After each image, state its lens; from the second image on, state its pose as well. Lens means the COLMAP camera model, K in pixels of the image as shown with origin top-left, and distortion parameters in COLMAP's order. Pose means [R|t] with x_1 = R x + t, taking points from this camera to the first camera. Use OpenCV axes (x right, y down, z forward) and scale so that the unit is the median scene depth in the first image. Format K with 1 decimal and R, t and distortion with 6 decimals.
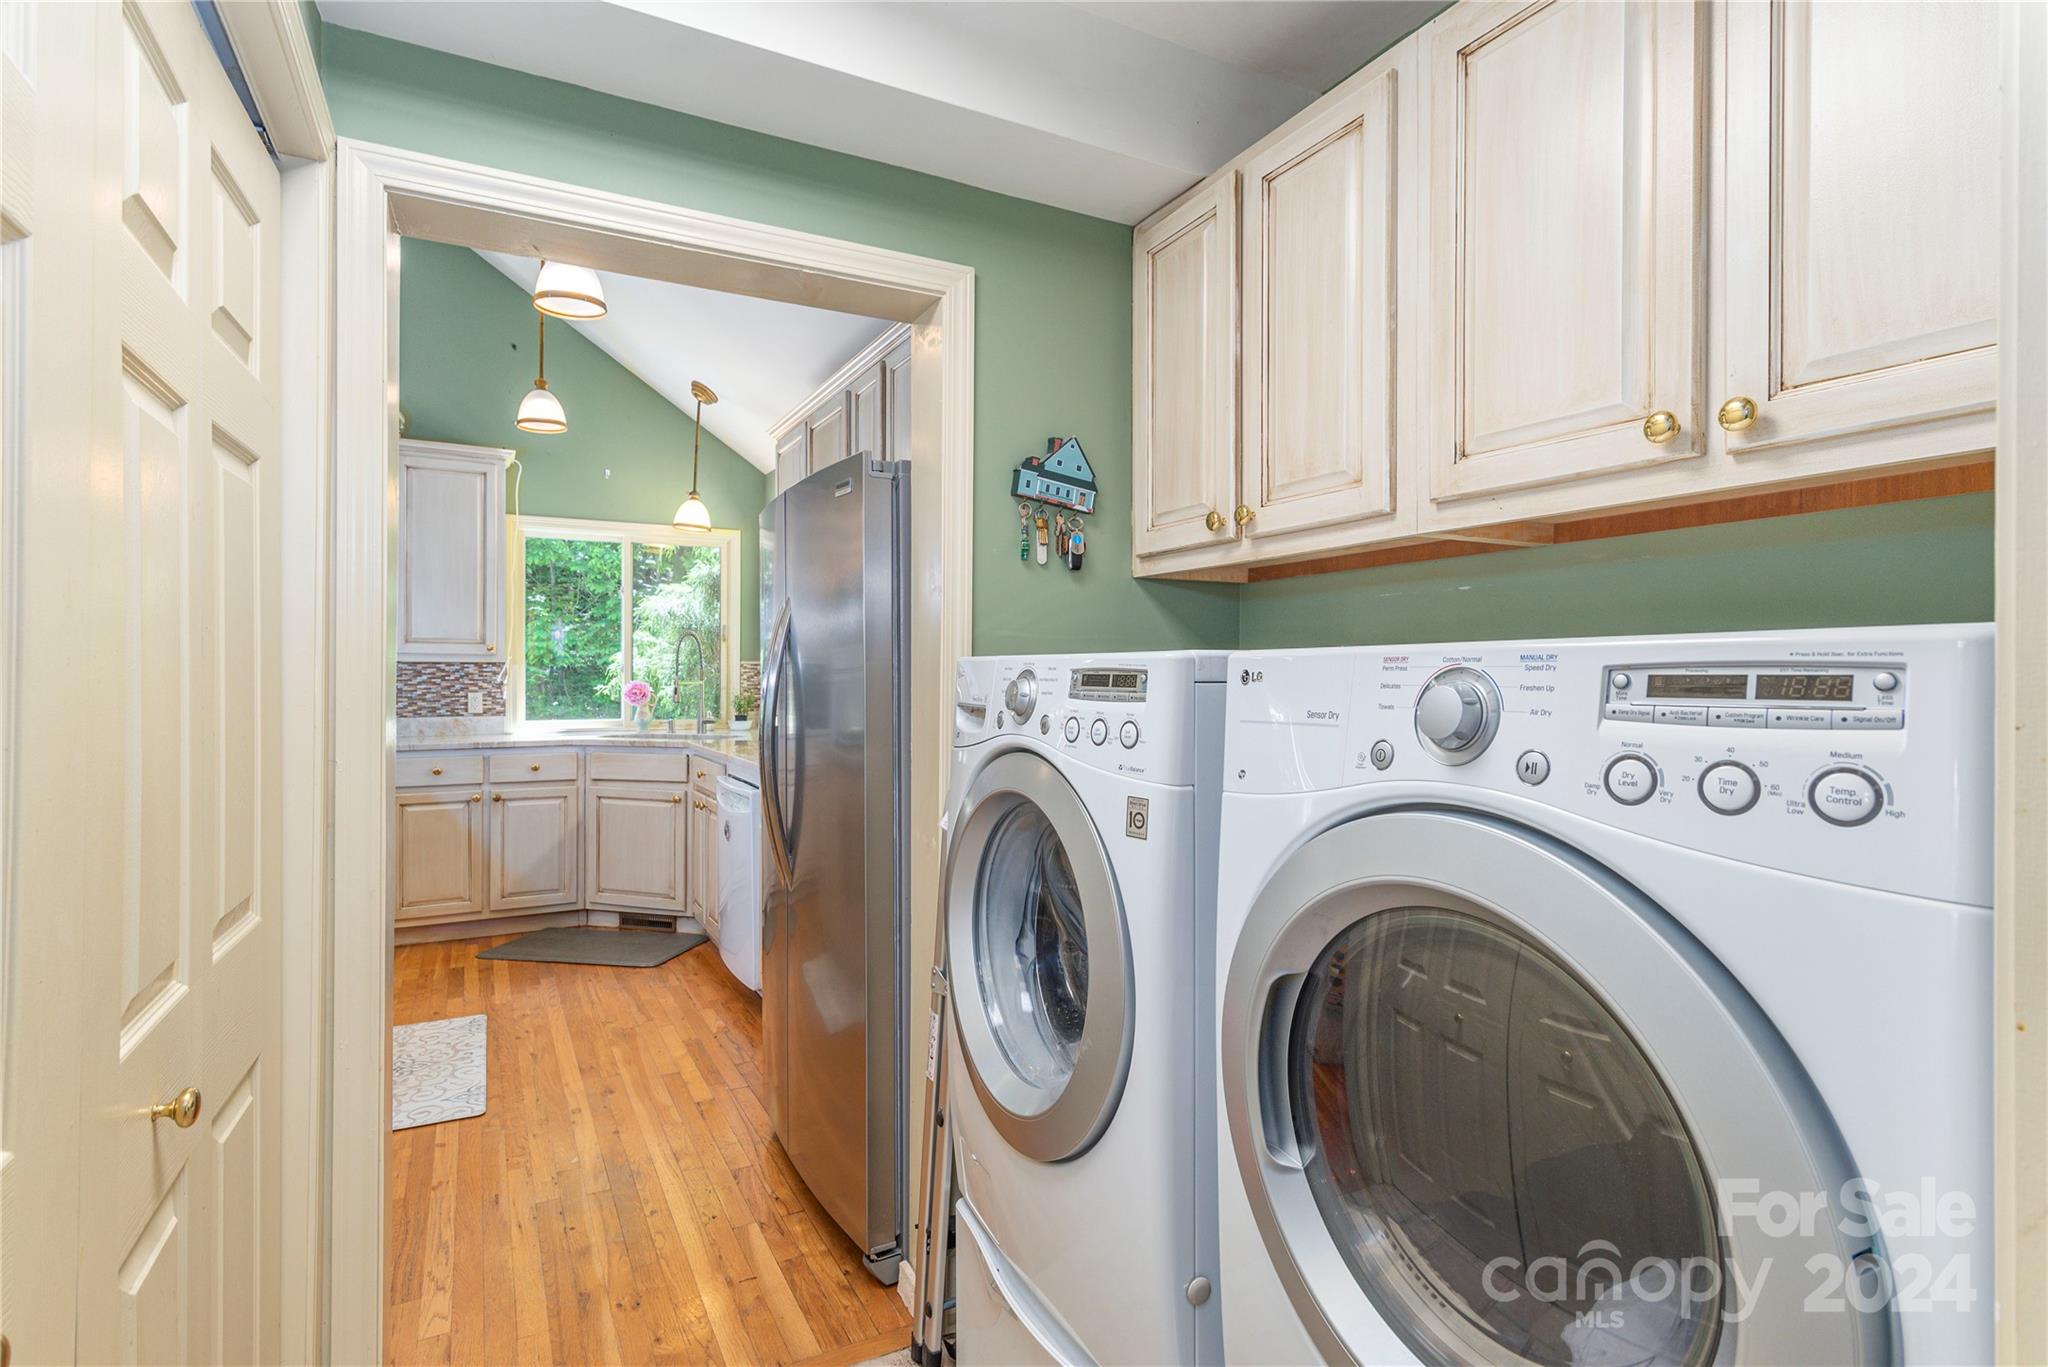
lens RADIAL K [[1006.6, 0, 1034.4], [0, 1006.6, 678.5], [0, 0, 1]] dist [0.013118, -0.001092]
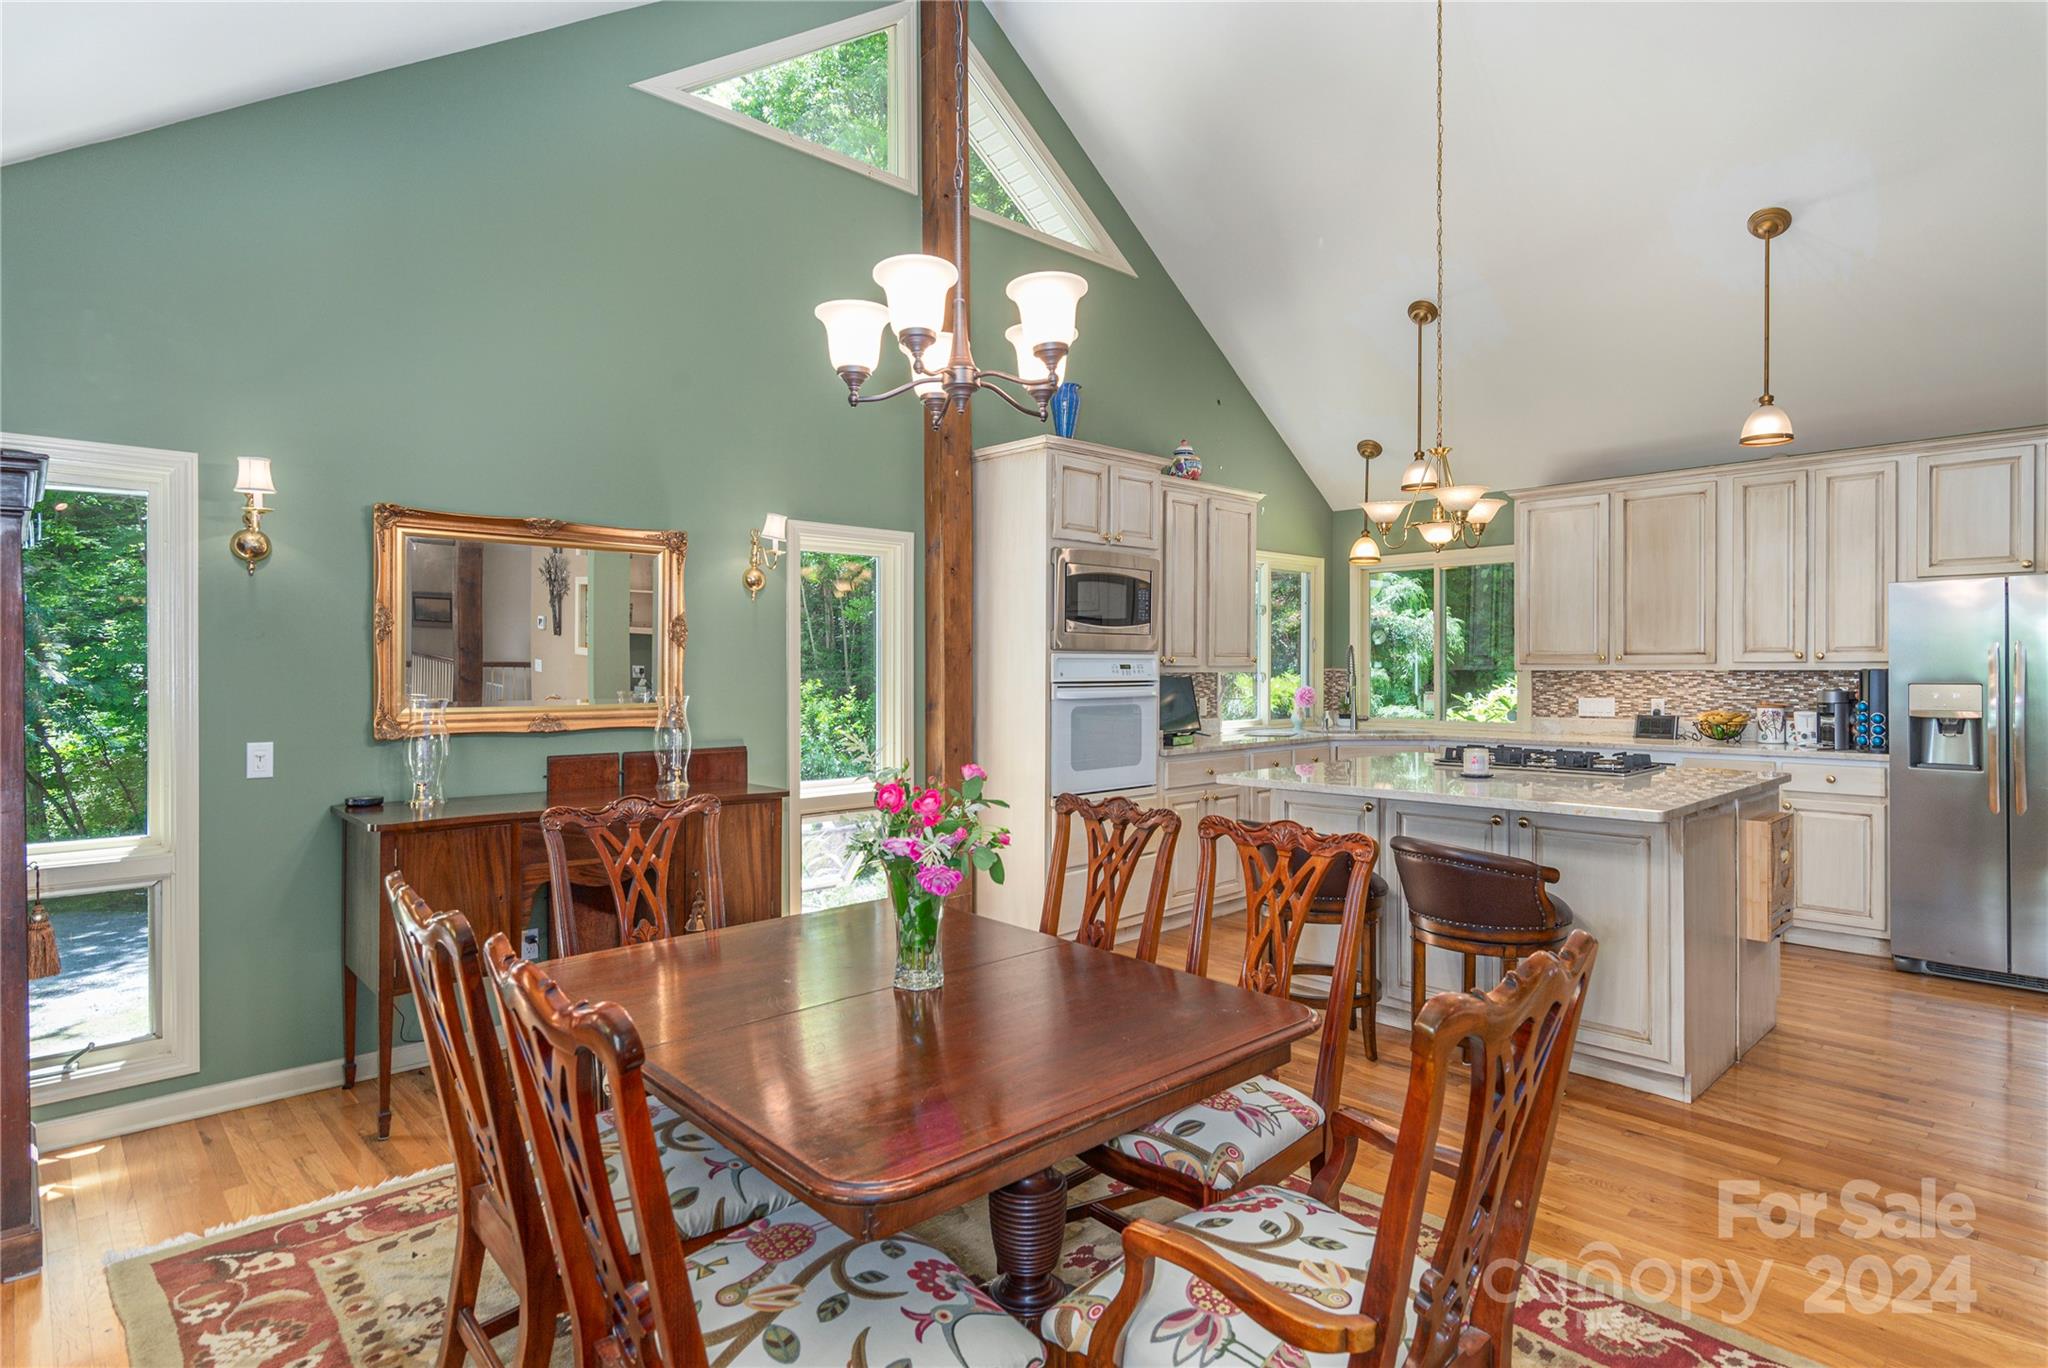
lens RADIAL K [[1063.2, 0, 1031.4], [0, 1063.2, 673.7], [0, 0, 1]] dist [0.004340, -0.000134]
pose [[0.967295, -0.008294, 0.253520, -1.066918], [0.008444, 0.999964, 0.000494, -0.016667], [-0.253515, 0.001663, 0.967330, -0.139087]]
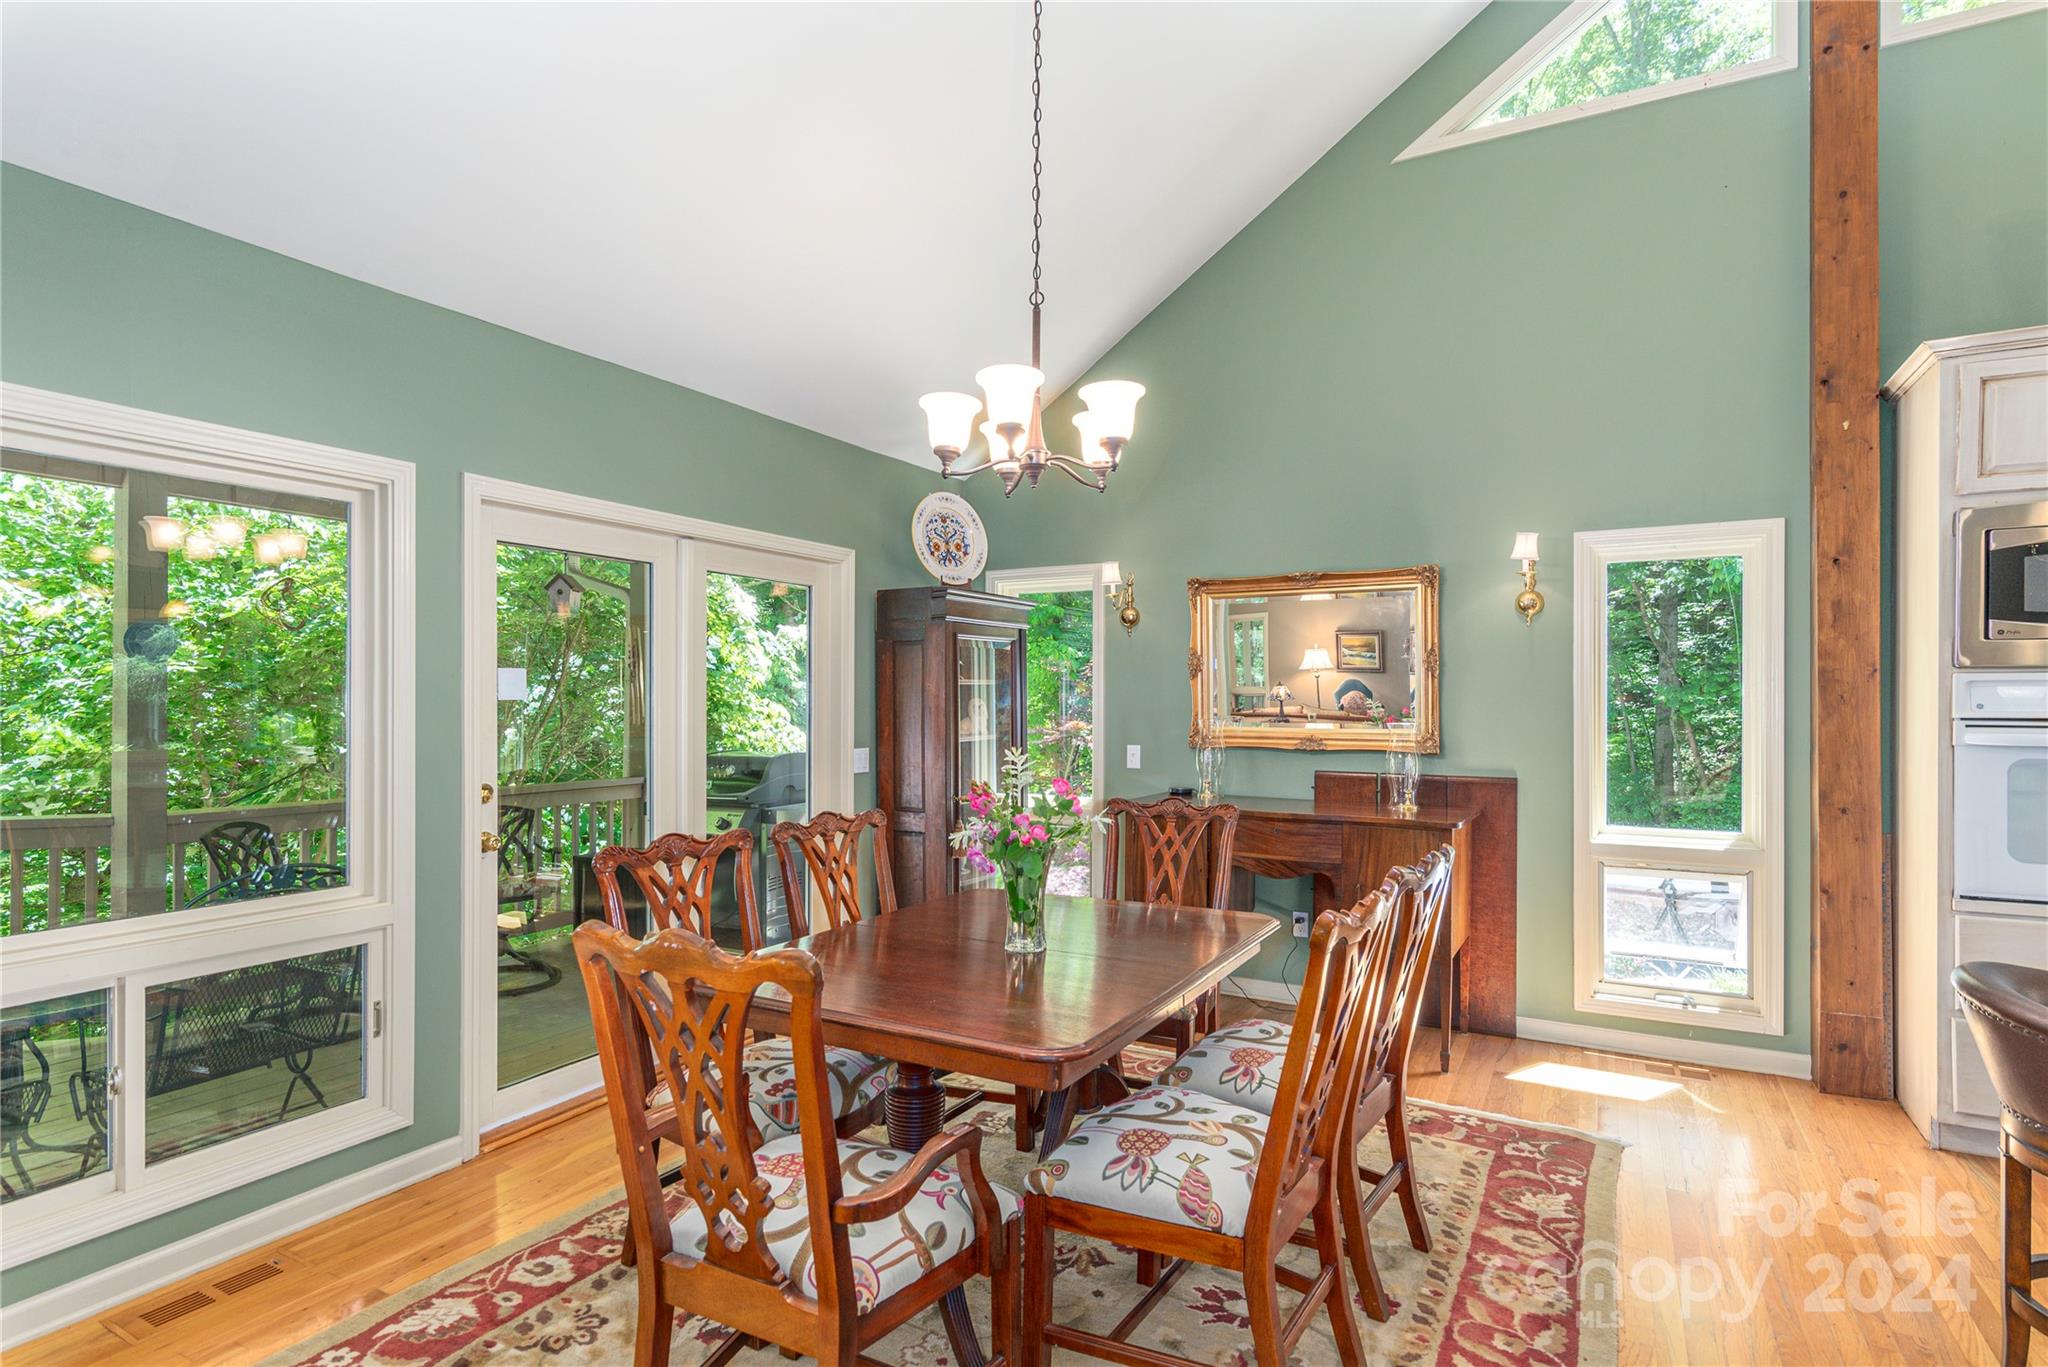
lens RADIAL K [[1063.2, 0, 1027.6], [0, 1063.2, 702.2], [0, 0, 1]] dist [0.004340, -0.000134]
pose [[0.541594, -0.002616, -0.840636, -0.599191], [-0.001371, 0.999991, -0.003995, -0.014616], [0.840639, 0.003316, 0.541585, -0.015690]]
